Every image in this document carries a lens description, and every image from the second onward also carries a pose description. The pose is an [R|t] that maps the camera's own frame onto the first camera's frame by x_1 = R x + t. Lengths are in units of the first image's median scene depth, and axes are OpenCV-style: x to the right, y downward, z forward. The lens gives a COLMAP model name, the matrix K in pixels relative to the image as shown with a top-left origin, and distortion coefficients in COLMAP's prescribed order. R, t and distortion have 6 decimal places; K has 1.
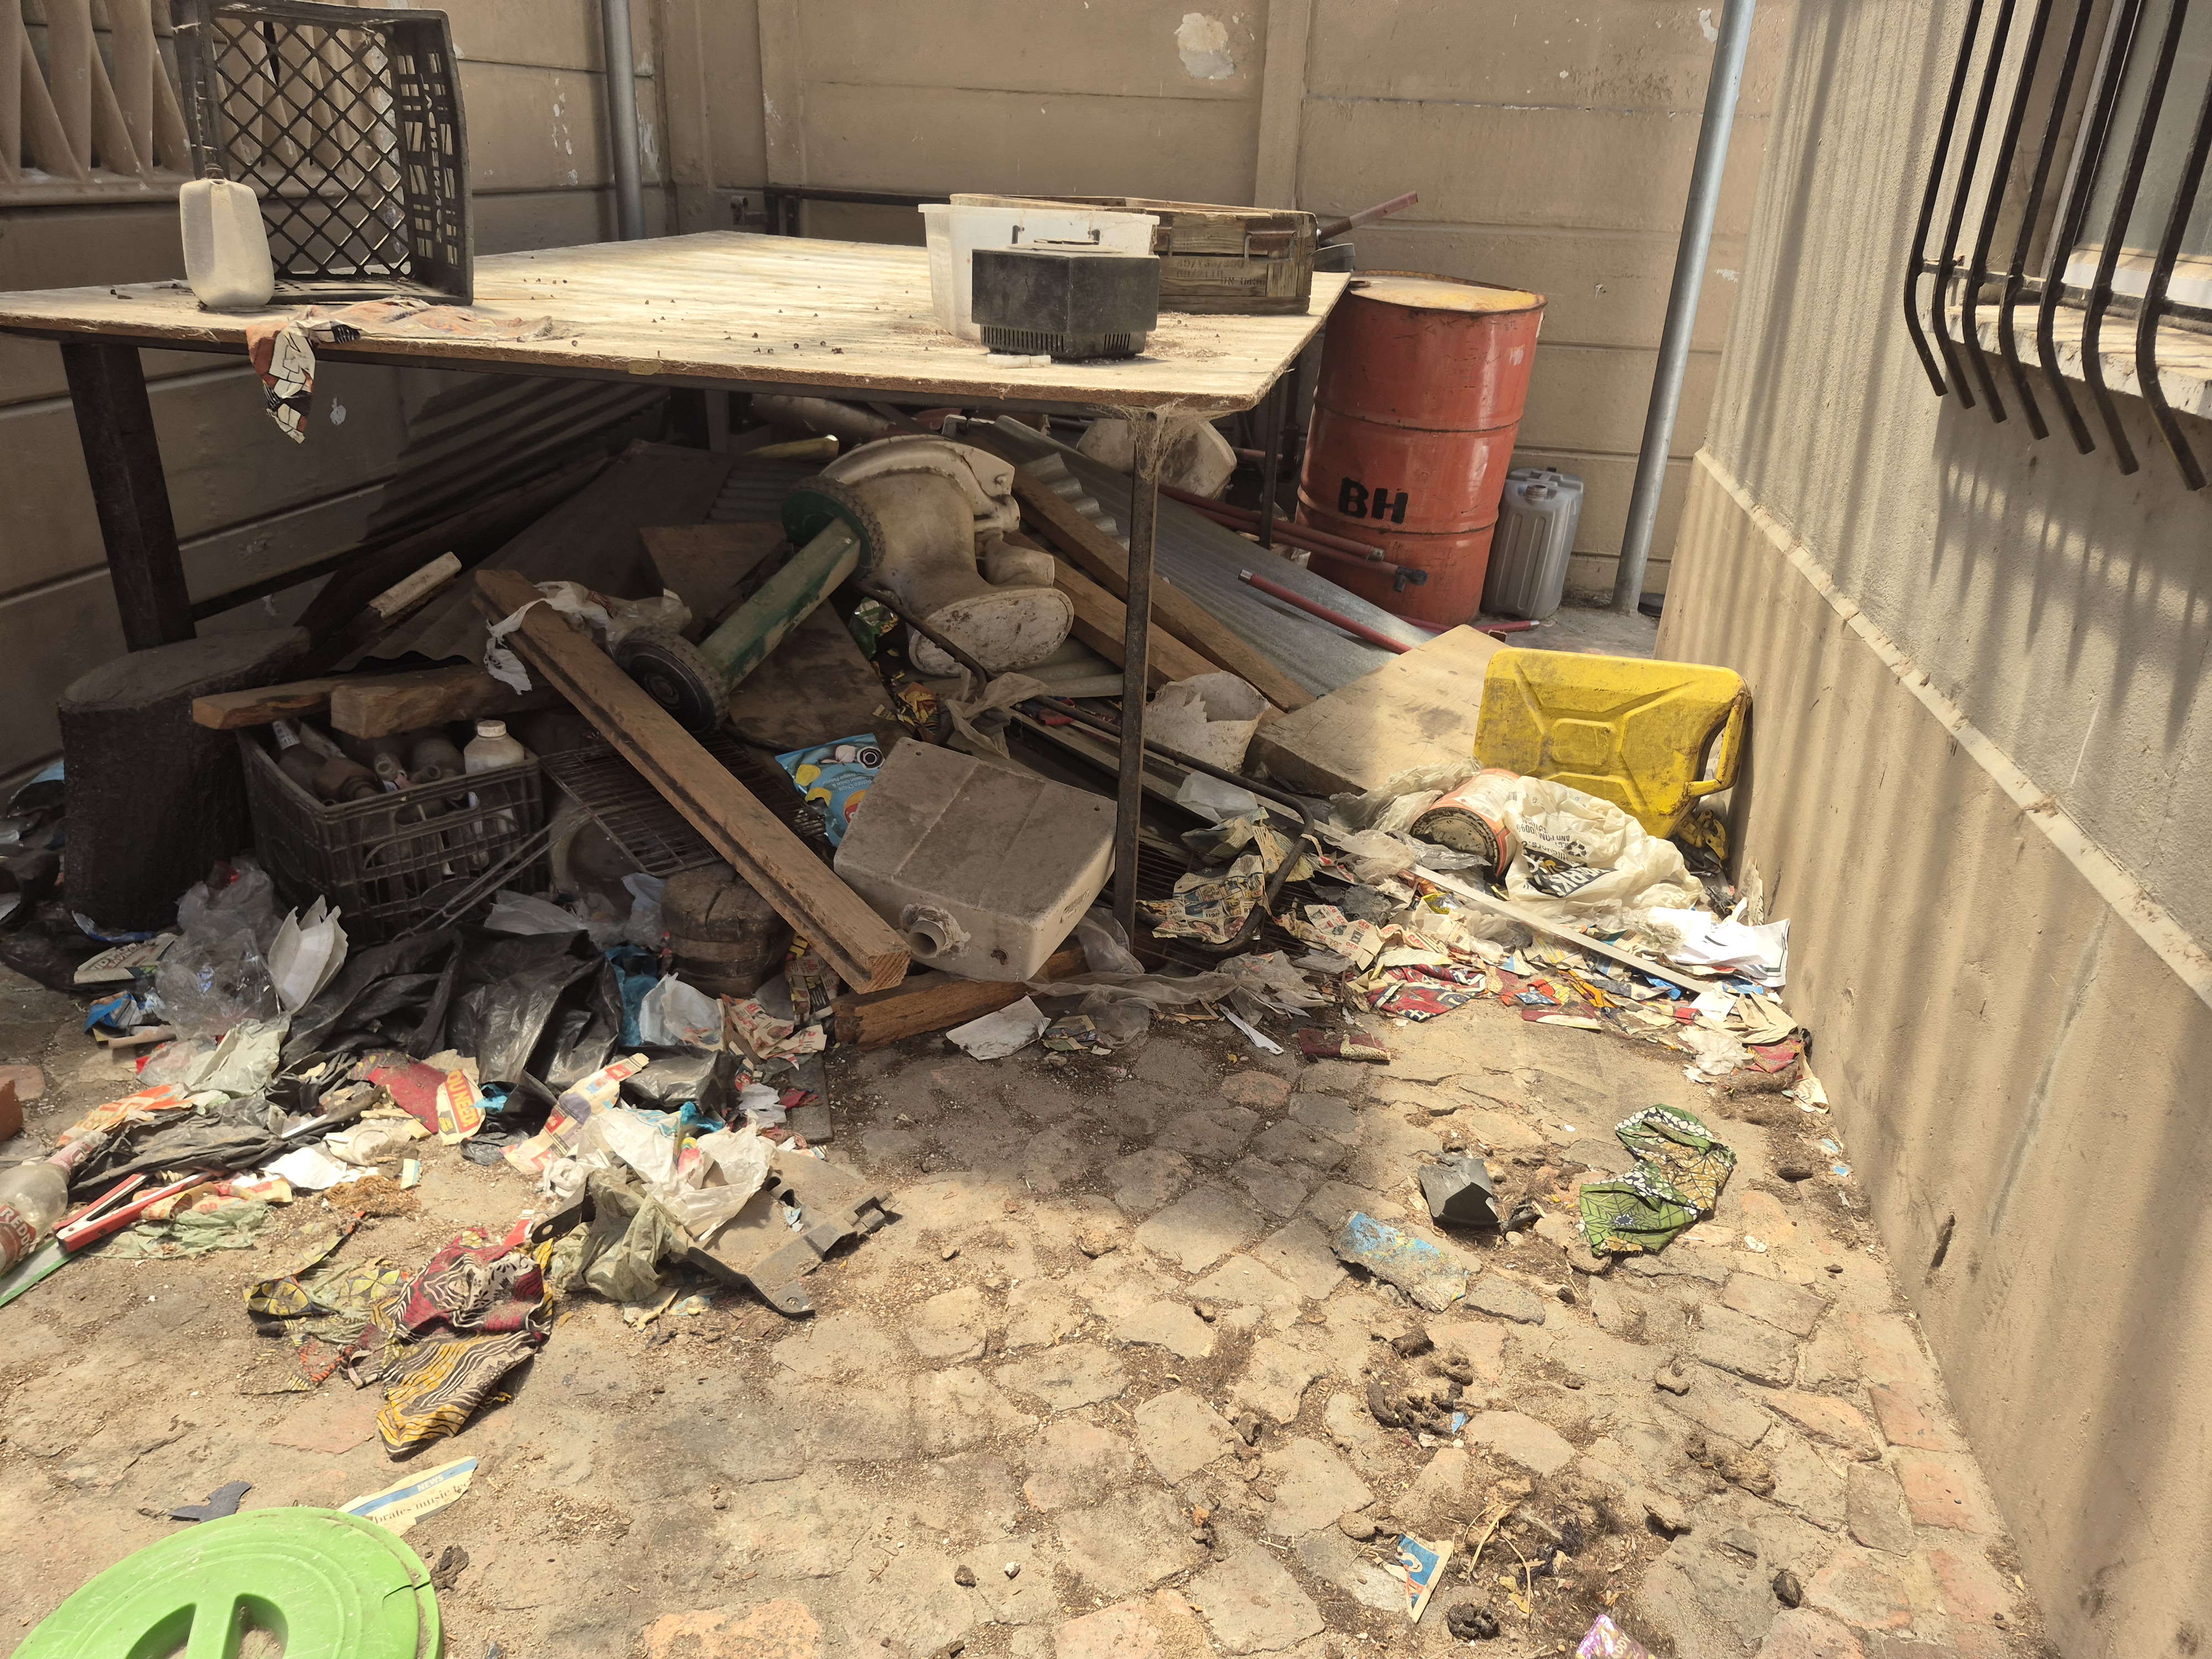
lens RADIAL K [[1595.8, 0, 1085.0], [0, 1595.8, 851.7], [0, 0, 1]] dist [0.094013, -0.129023]
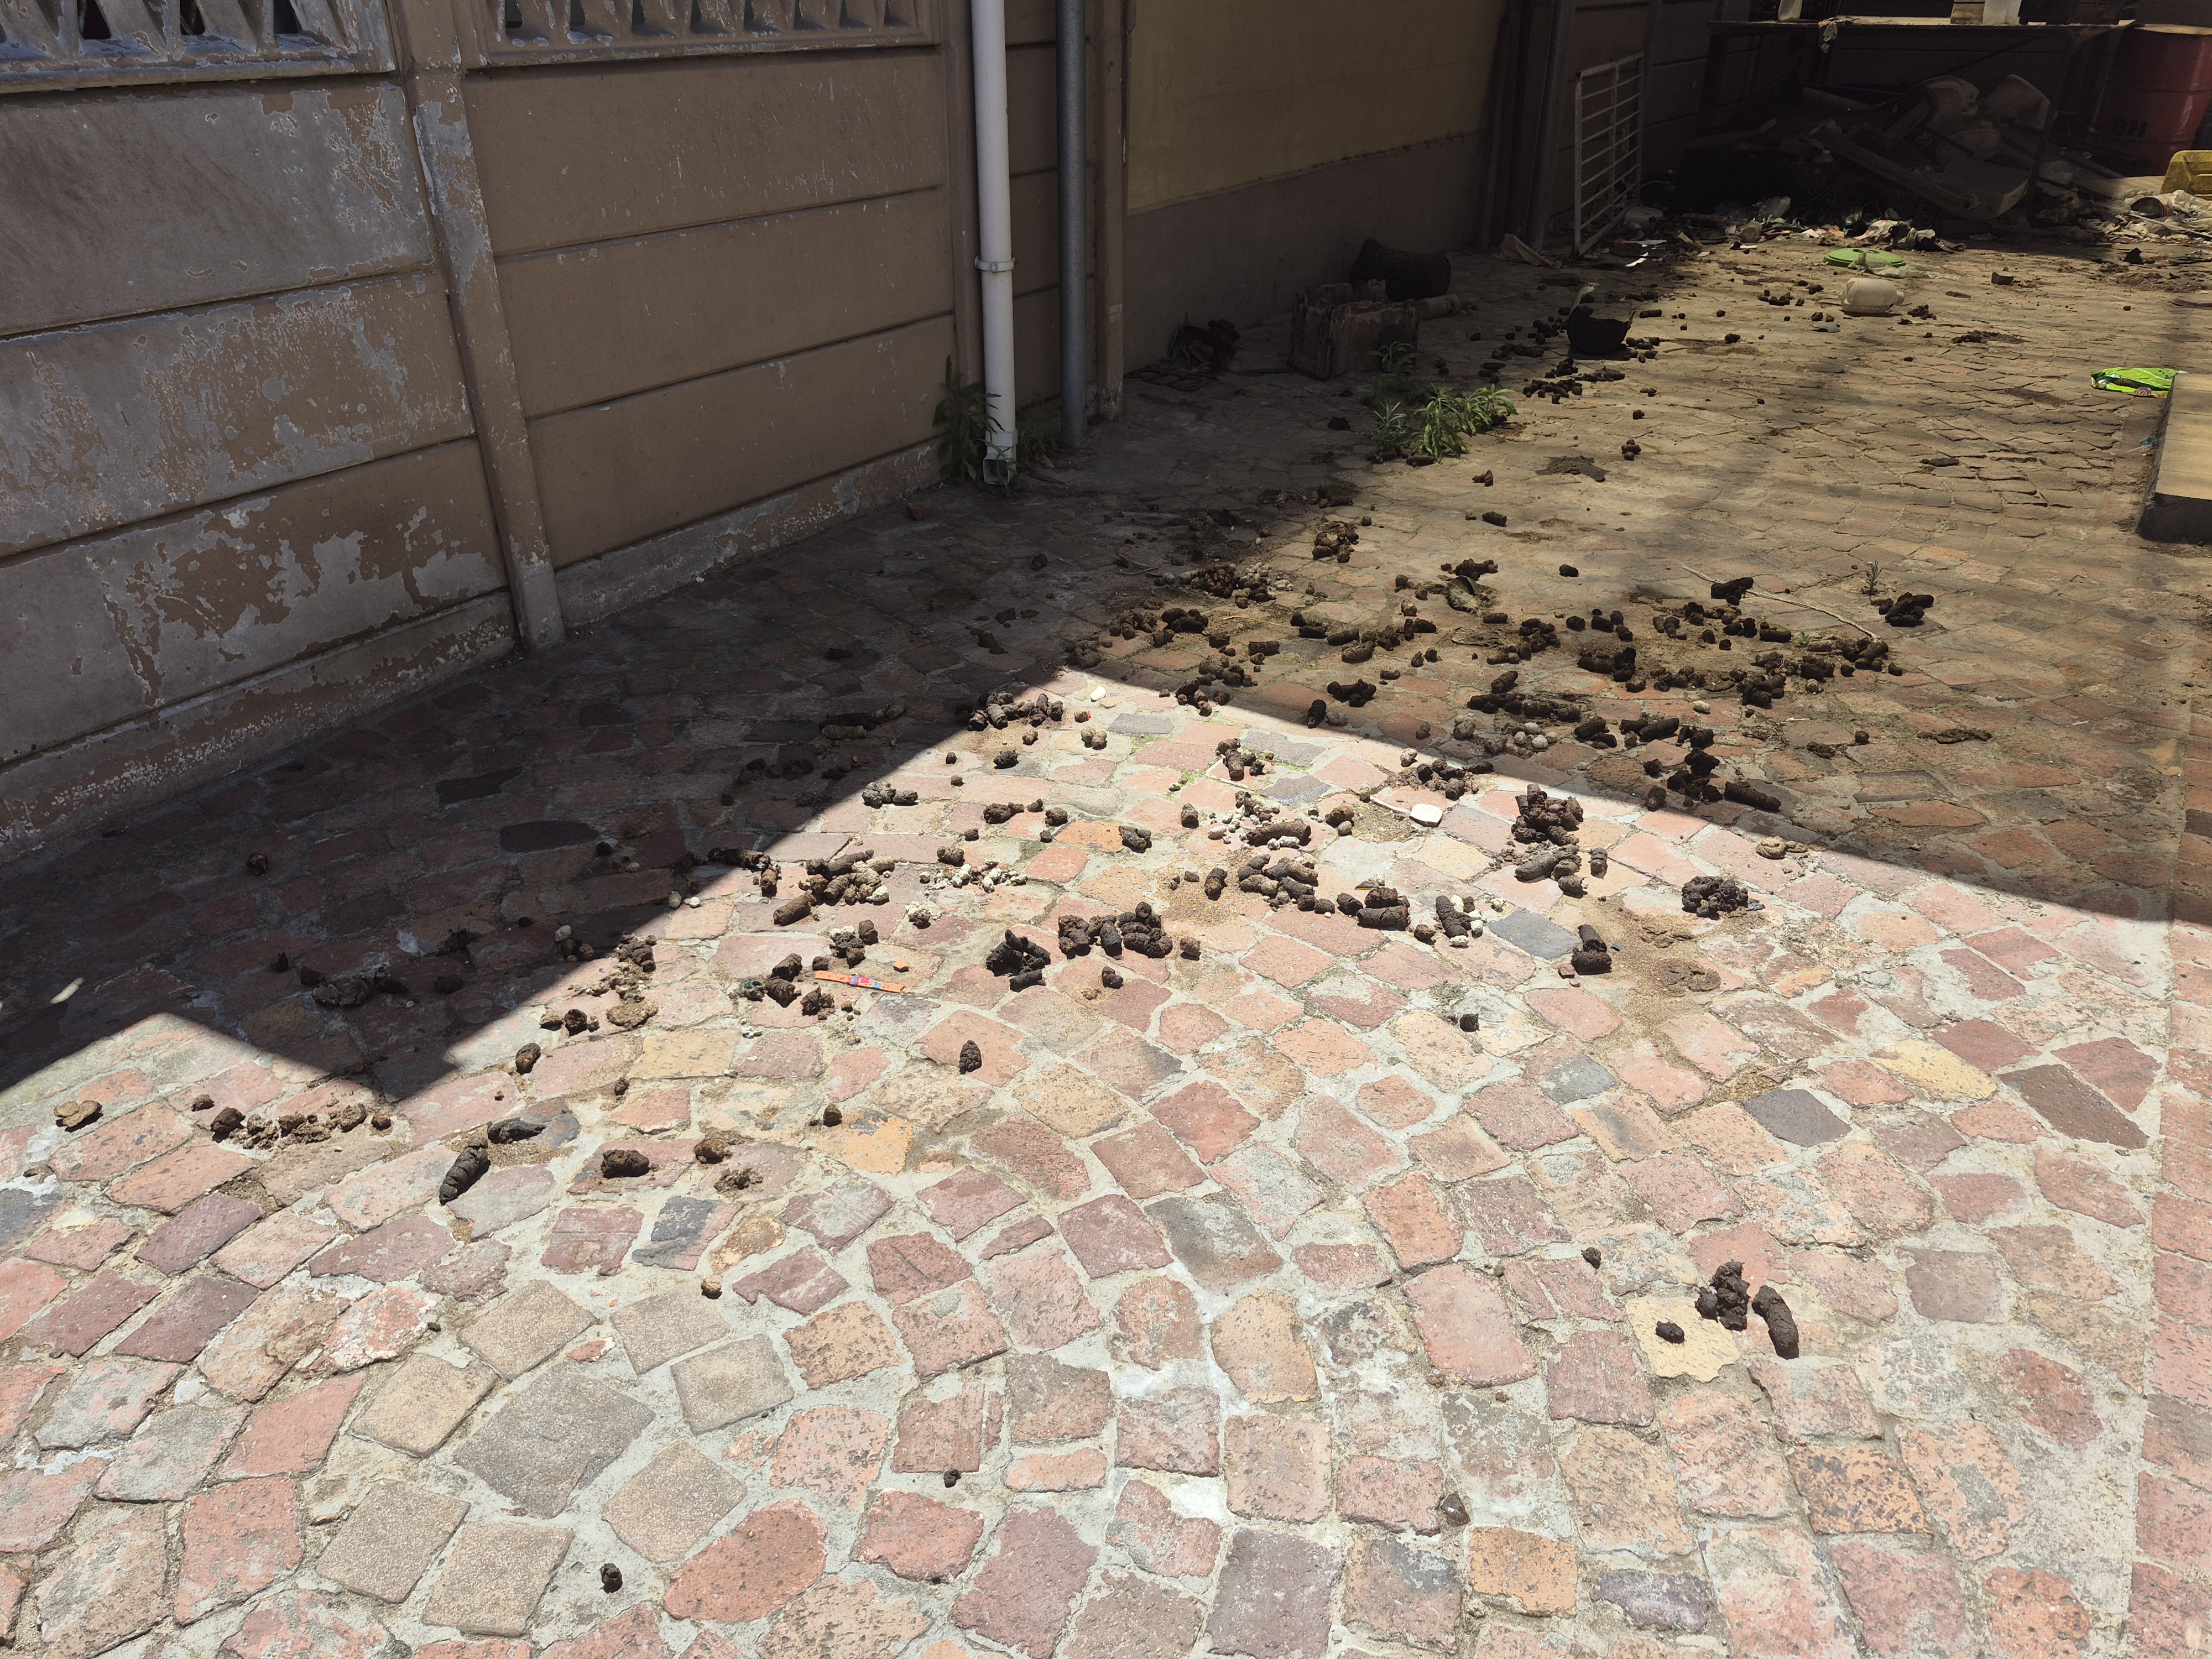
lens RADIAL K [[1560.1, 0, 1098.0], [0, 1560.1, 836.7], [0, 0, 1]] dist [0.142004, -0.218928]
pose [[0.933559, 0.139881, -0.330001, -0.435763], [-0.113654, 0.988717, 0.097575, 1.076924], [0.339927, -0.053586, 0.938924, -2.485331]]
